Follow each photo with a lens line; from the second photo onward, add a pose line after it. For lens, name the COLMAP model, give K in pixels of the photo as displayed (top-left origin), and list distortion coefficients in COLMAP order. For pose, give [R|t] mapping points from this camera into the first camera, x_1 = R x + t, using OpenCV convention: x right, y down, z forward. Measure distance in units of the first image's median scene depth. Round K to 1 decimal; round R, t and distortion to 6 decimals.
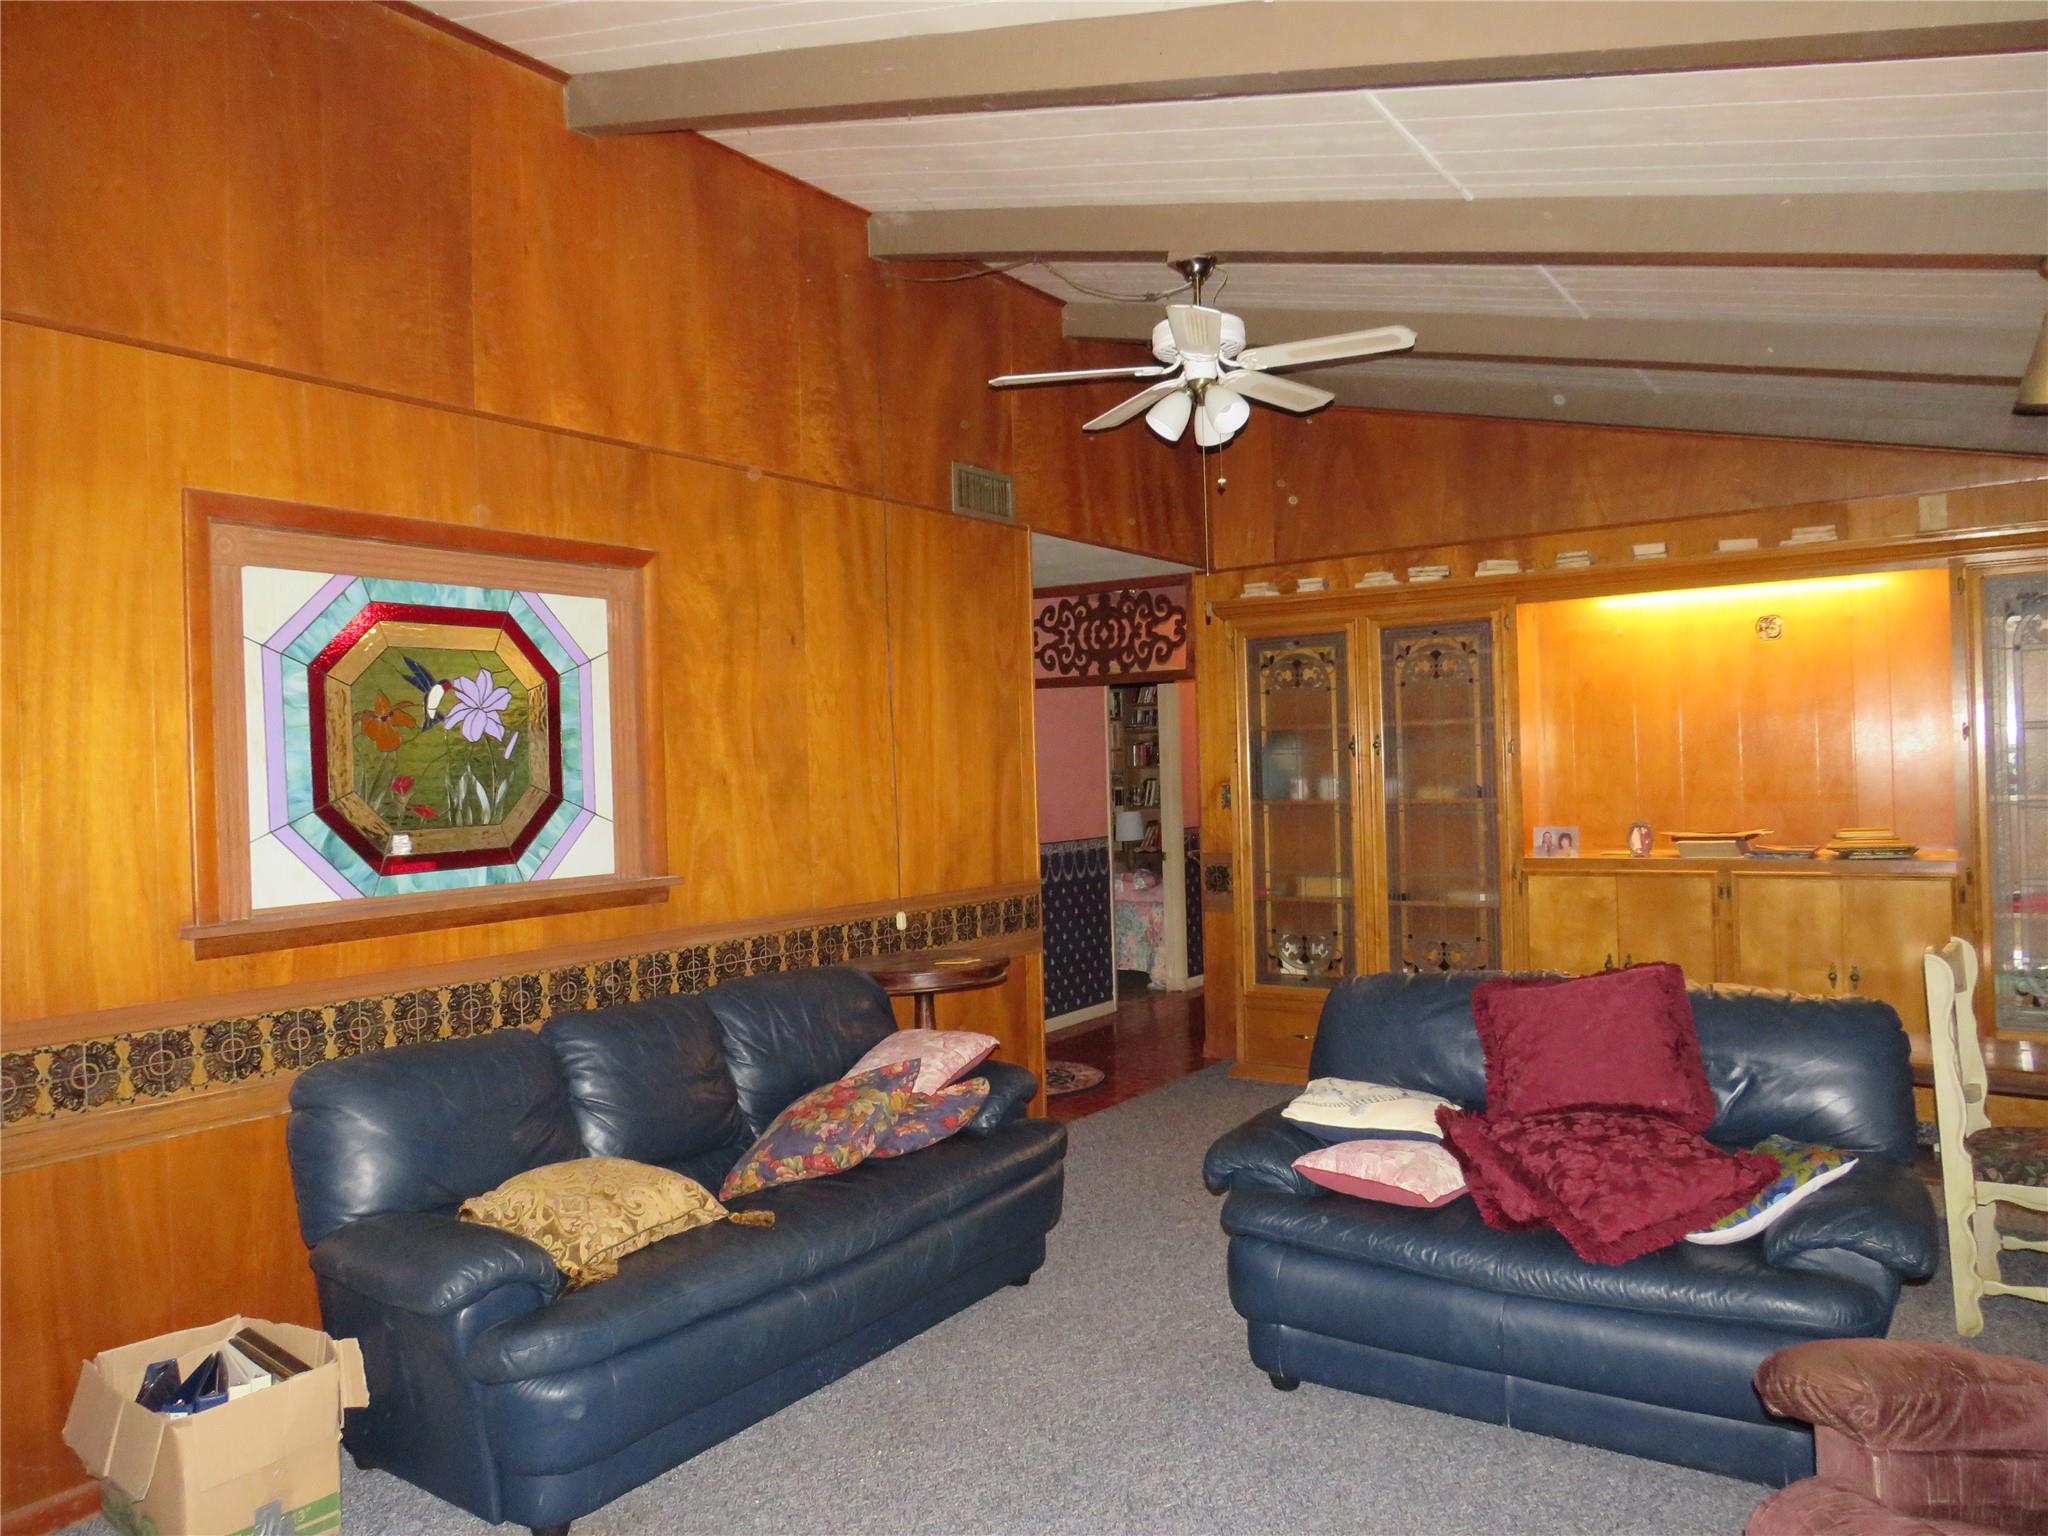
lens RADIAL K [[1450.4, 0, 1031.2], [0, 1450.4, 777.0], [0, 0, 1]] dist [-0.010026, 0.003515]
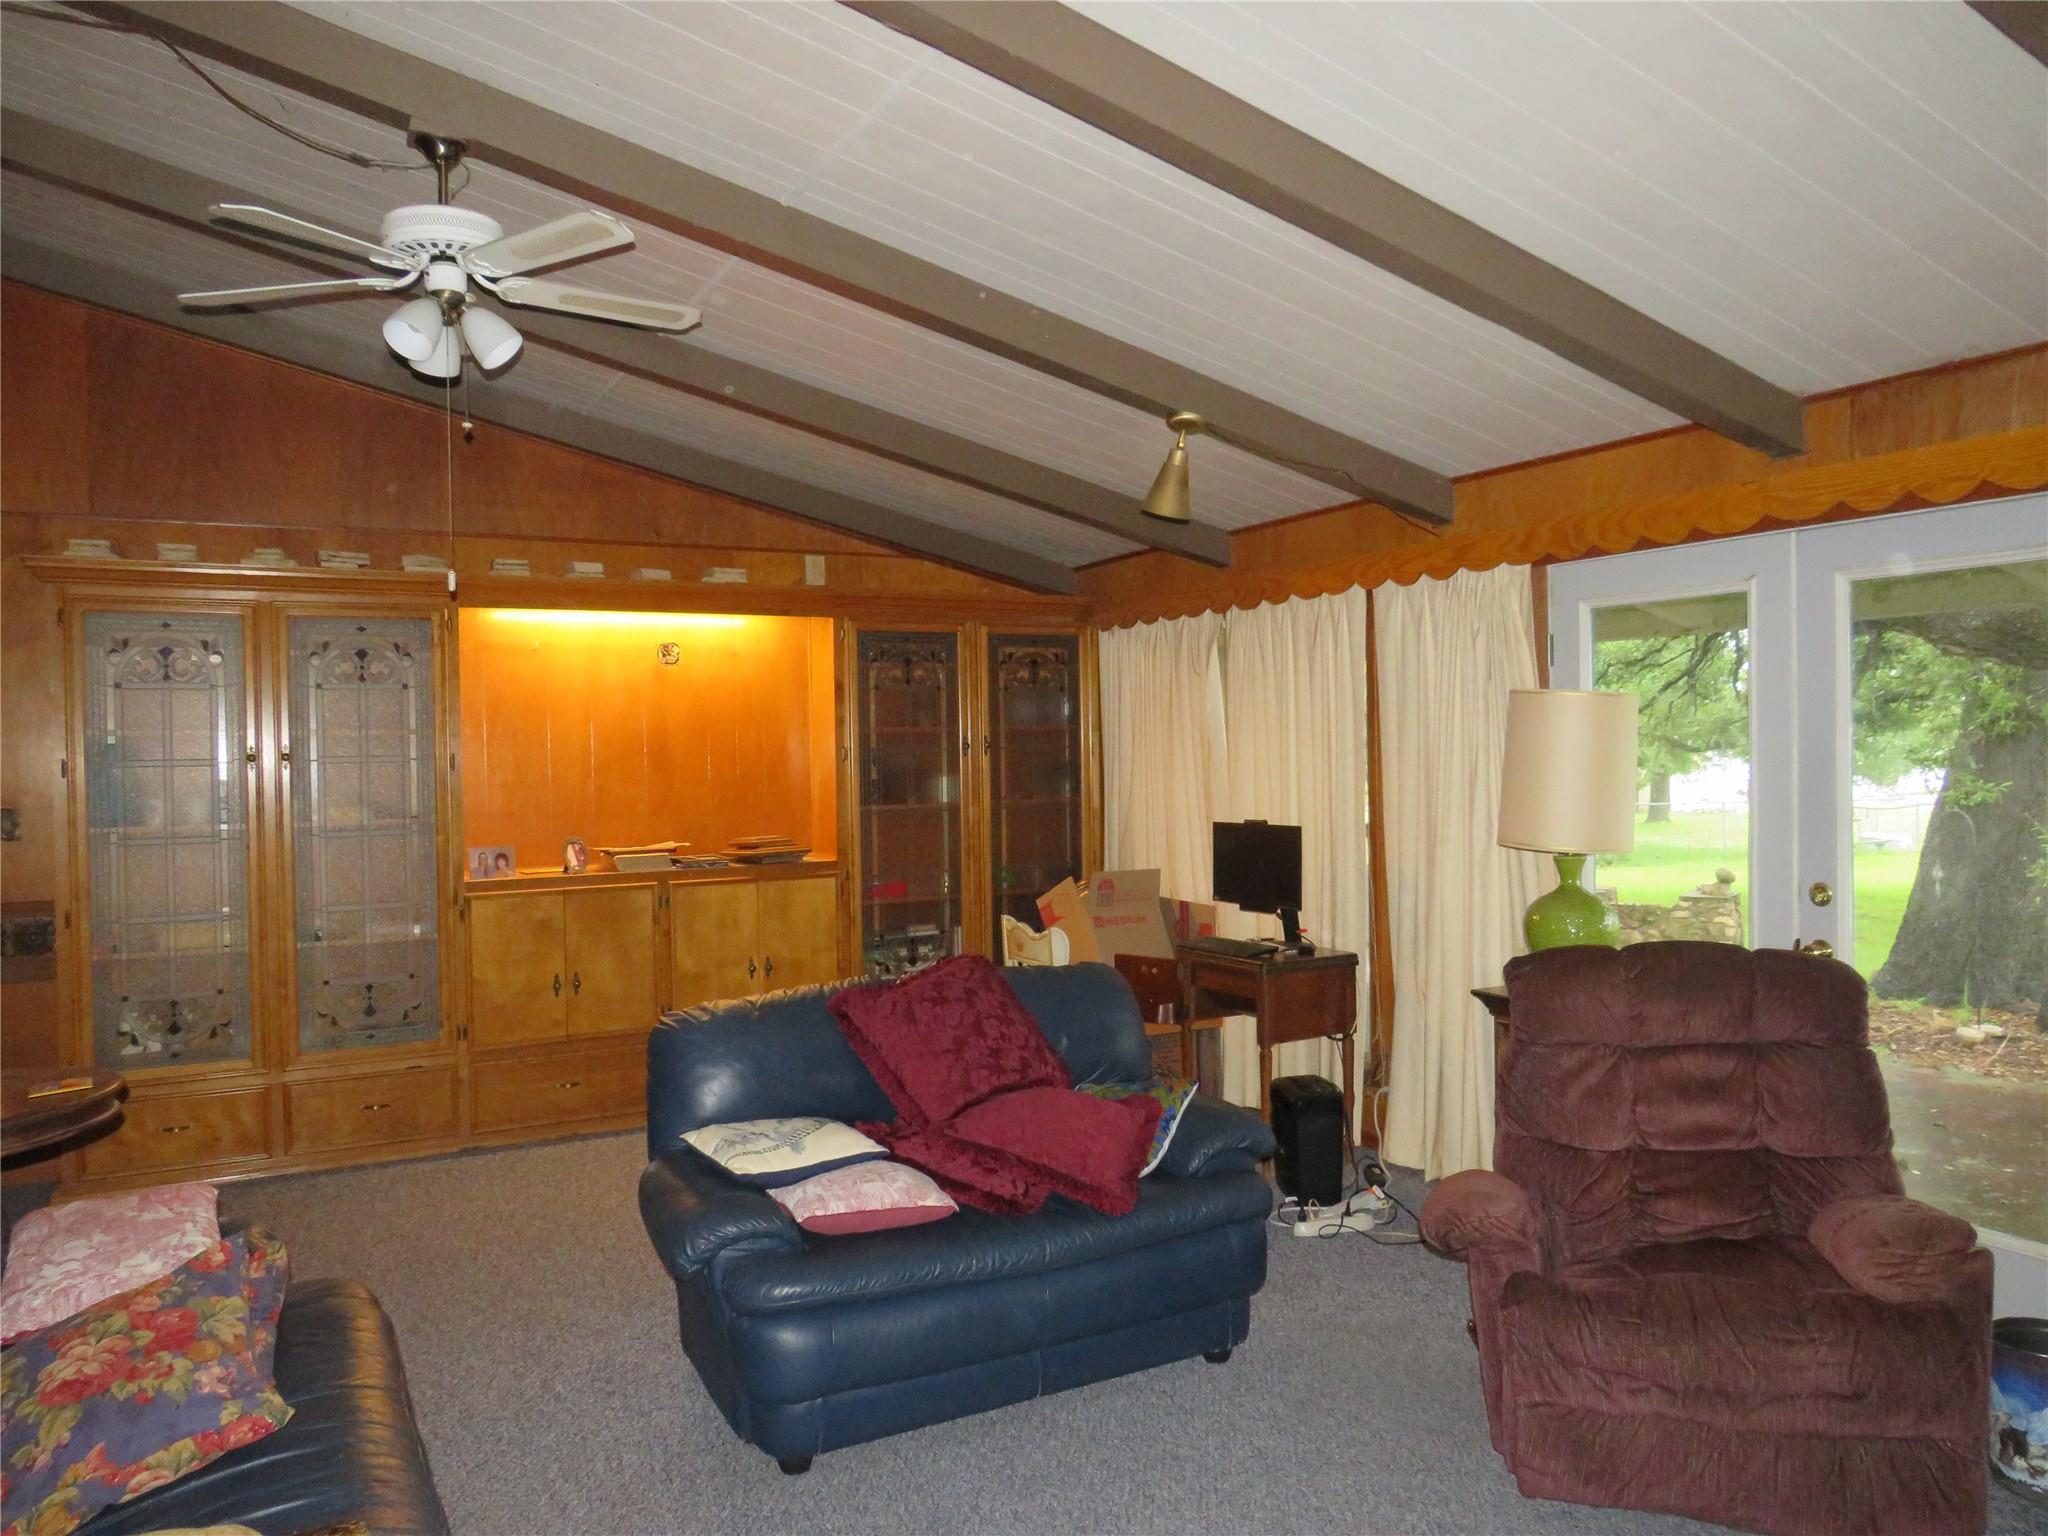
lens RADIAL K [[1434.2, 0, 1033.6], [0, 1434.2, 763.3], [0, 0, 1]] dist [-0.033826, -0.003639]
pose [[0.460702, 0.014320, 0.887440, -0.334695], [0.011226, 0.999696, -0.021959, 0.004772], [-0.887484, 0.020079, 0.460401, 0.286872]]
